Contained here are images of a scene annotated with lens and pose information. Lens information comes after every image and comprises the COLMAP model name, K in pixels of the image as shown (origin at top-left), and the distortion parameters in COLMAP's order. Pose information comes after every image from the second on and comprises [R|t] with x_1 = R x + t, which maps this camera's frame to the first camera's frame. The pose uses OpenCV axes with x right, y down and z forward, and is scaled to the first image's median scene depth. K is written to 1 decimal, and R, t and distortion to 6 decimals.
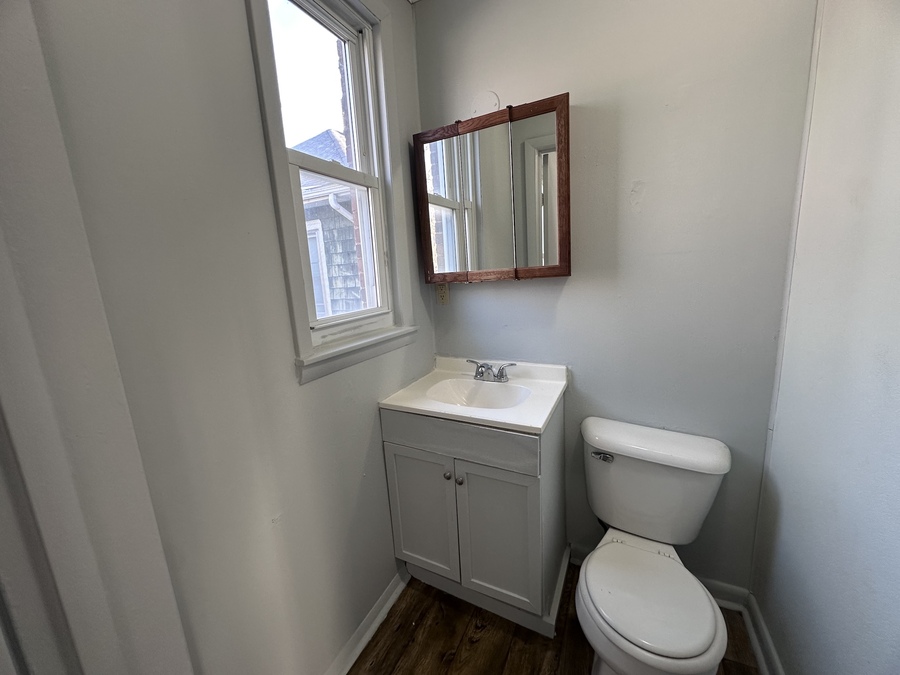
lens RADIAL K [[356.6, 0, 450.0], [0, 356.6, 337.5], [0, 0, 1]] dist [-0.000320, -0.000249]
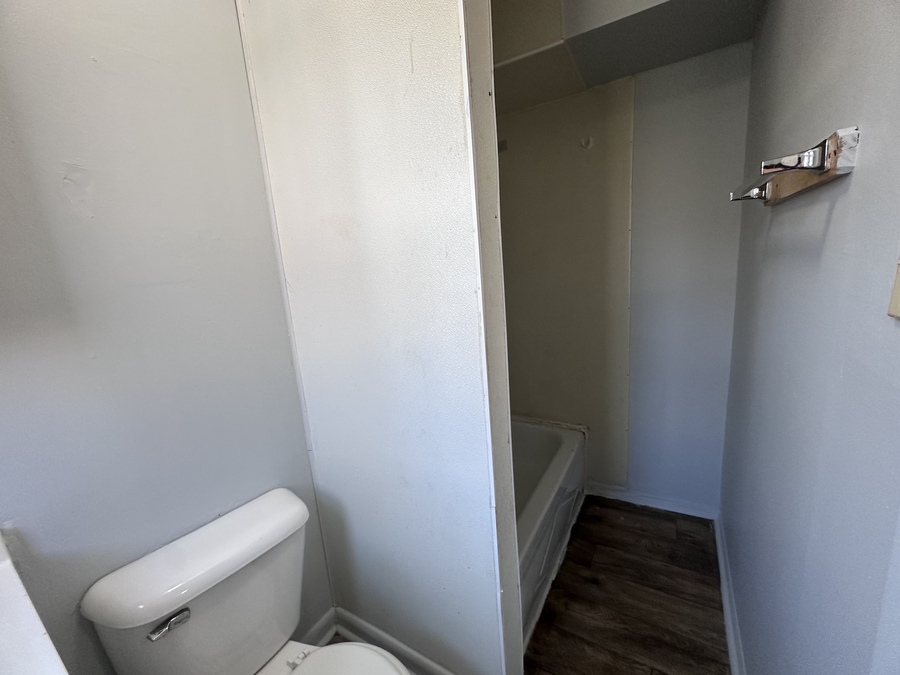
lens RADIAL K [[363.6, 0, 445.8], [0, 363.6, 335.5], [0, 0, 1]] dist [-0.001861, -0.000343]
pose [[0.105294, -0.142280, 0.984210, -0.042779], [0.256150, 0.960196, 0.111404, -0.073369], [-0.960885, 0.240375, 0.137547, 0.386778]]
